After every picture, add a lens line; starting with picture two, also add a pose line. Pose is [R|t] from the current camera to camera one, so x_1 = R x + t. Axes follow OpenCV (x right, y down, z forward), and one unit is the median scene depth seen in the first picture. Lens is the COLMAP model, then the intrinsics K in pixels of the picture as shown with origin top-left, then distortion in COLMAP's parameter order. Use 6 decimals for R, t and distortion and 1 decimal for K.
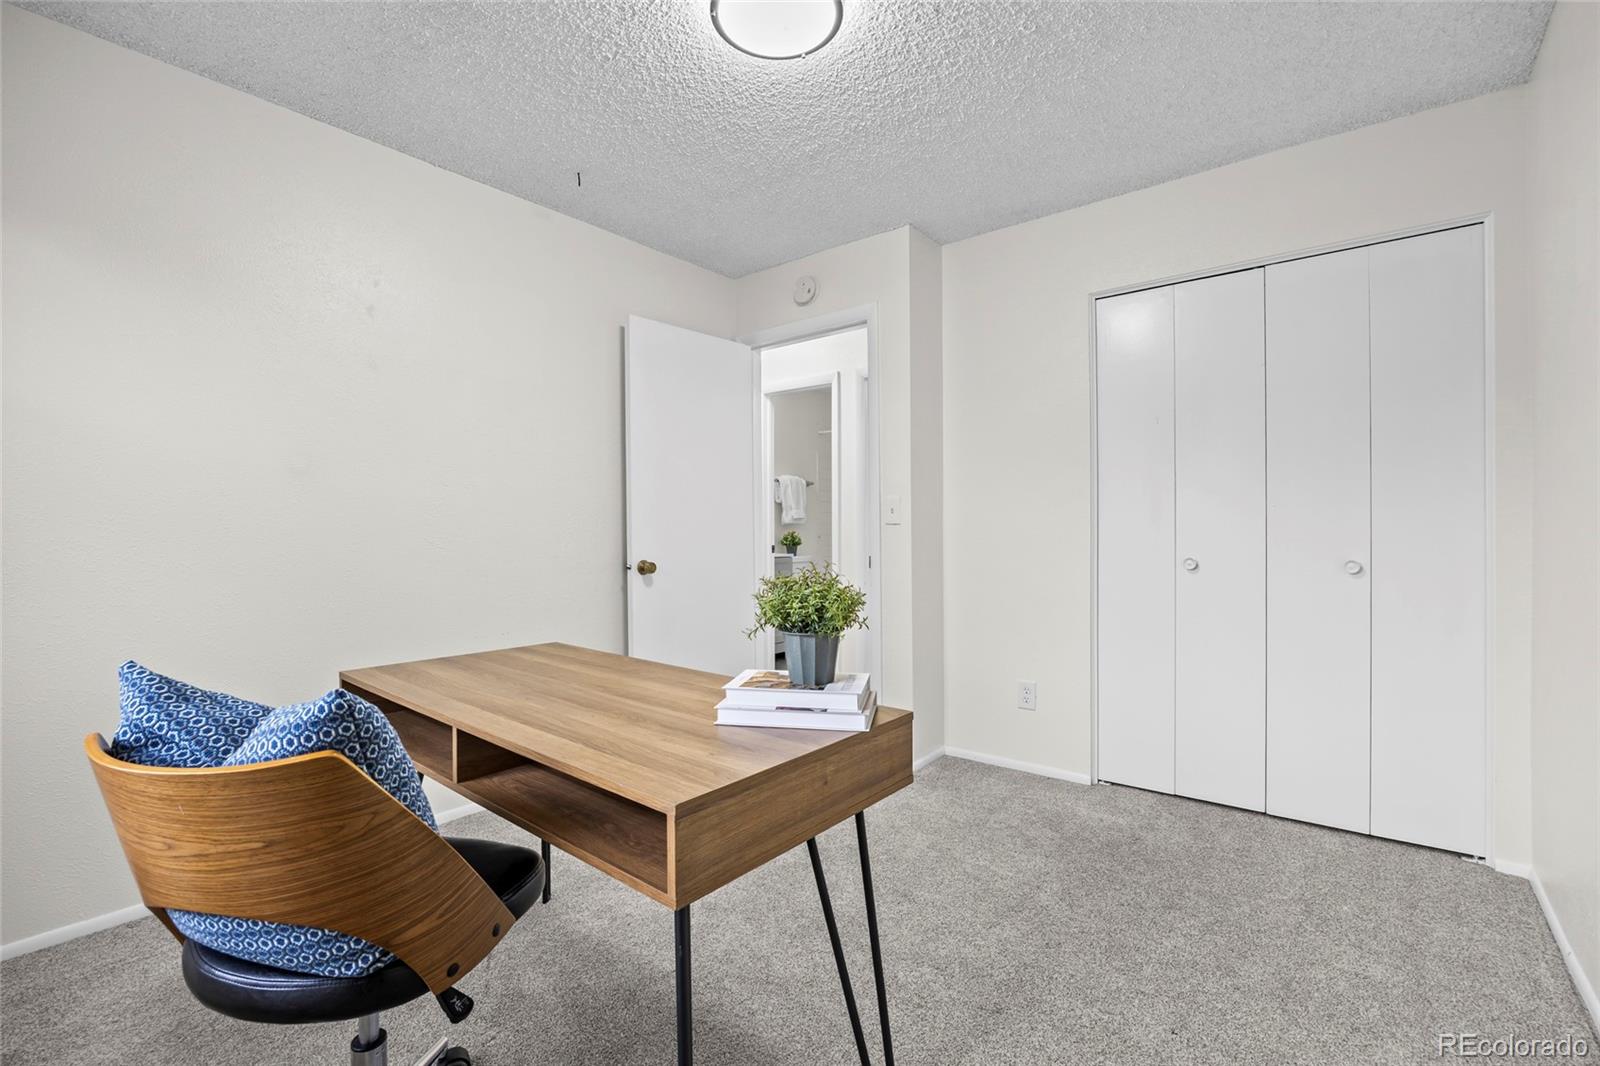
lens RADIAL K [[711.8, 0, 801.0], [0, 711.8, 495.8], [0, 0, 1]] dist [-0.015955, -0.000373]
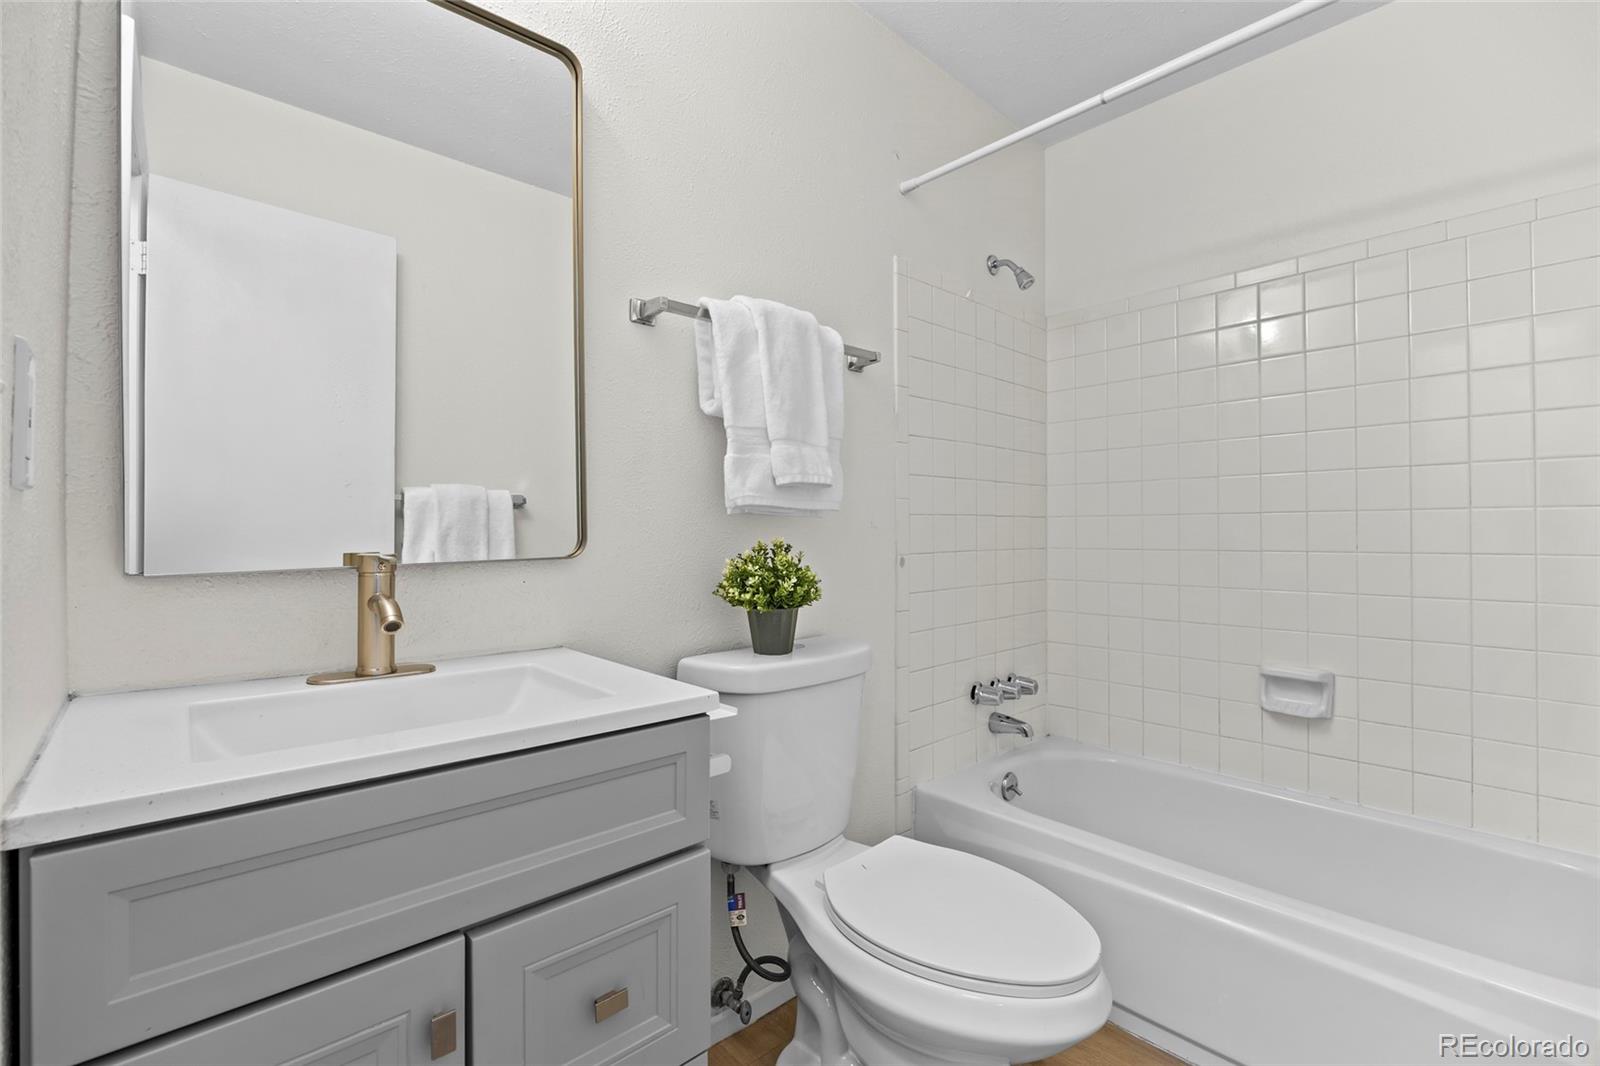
lens RADIAL K [[711.8, 0, 801.0], [0, 711.8, 495.8], [0, 0, 1]] dist [-0.015955, -0.000373]
pose [[0.991926, -0.002778, -0.126788, 0.024872], [0.005645, 0.999736, 0.022257, 0.030398], [0.126693, -0.022793, 0.991680, 0.775970]]
